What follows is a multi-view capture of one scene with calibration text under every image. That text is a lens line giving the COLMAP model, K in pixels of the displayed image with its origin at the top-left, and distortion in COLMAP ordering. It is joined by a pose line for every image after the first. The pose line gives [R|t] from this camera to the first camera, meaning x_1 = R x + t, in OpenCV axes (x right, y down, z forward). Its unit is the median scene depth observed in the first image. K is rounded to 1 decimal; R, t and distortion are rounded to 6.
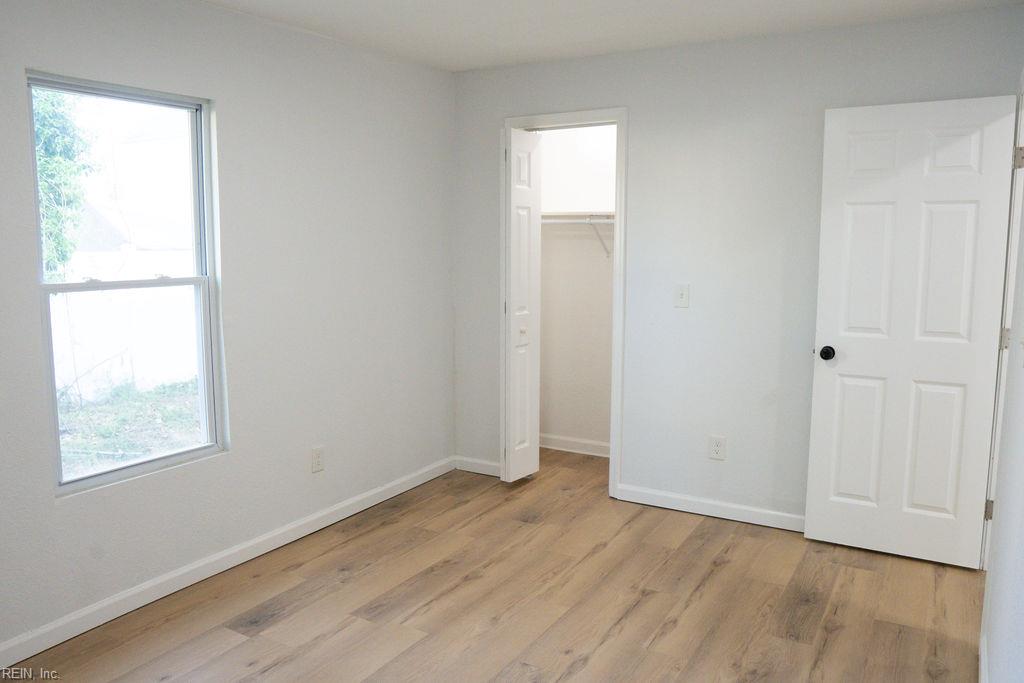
lens RADIAL K [[742.8, 0, 513.1], [0, 742.8, 339.8], [0, 0, 1]] dist [-0.106697, 0.073429]
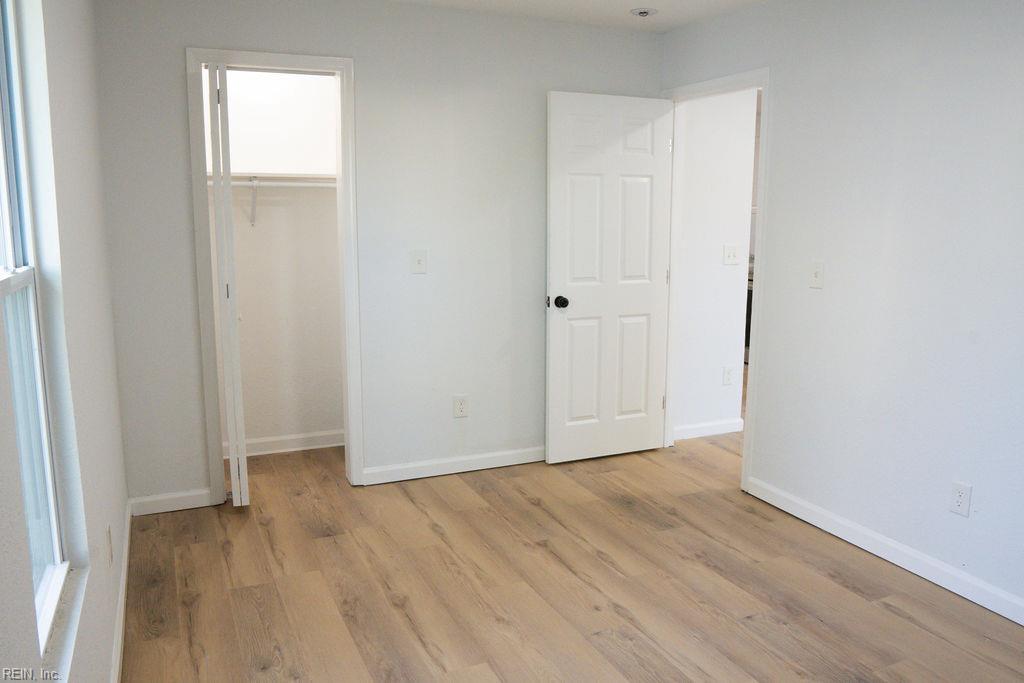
lens RADIAL K [[770.4, 0, 481.5], [0, 770.4, 344.4], [0, 0, 1]] dist [-0.111592, 0.089835]
pose [[0.587488, -0.142352, 0.796614, -0.654919], [0.103741, 0.989532, 0.100319, -0.053274], [-0.802556, 0.023705, 0.596106, 0.381990]]
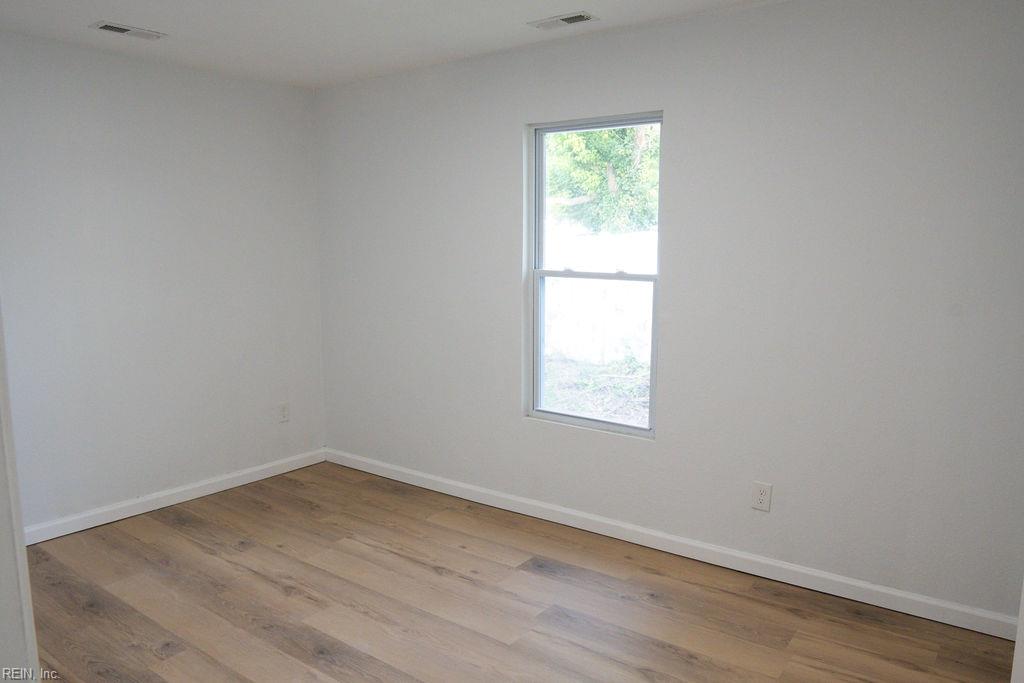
lens RADIAL K [[742.8, 0, 513.1], [0, 742.8, 339.8], [0, 0, 1]] dist [-0.106697, 0.073429]
pose [[-0.085118, 0.138186, -0.986742, 0.665399], [-0.135706, 0.979499, 0.148878, -0.122067], [0.987086, 0.146579, -0.064621, 0.841442]]
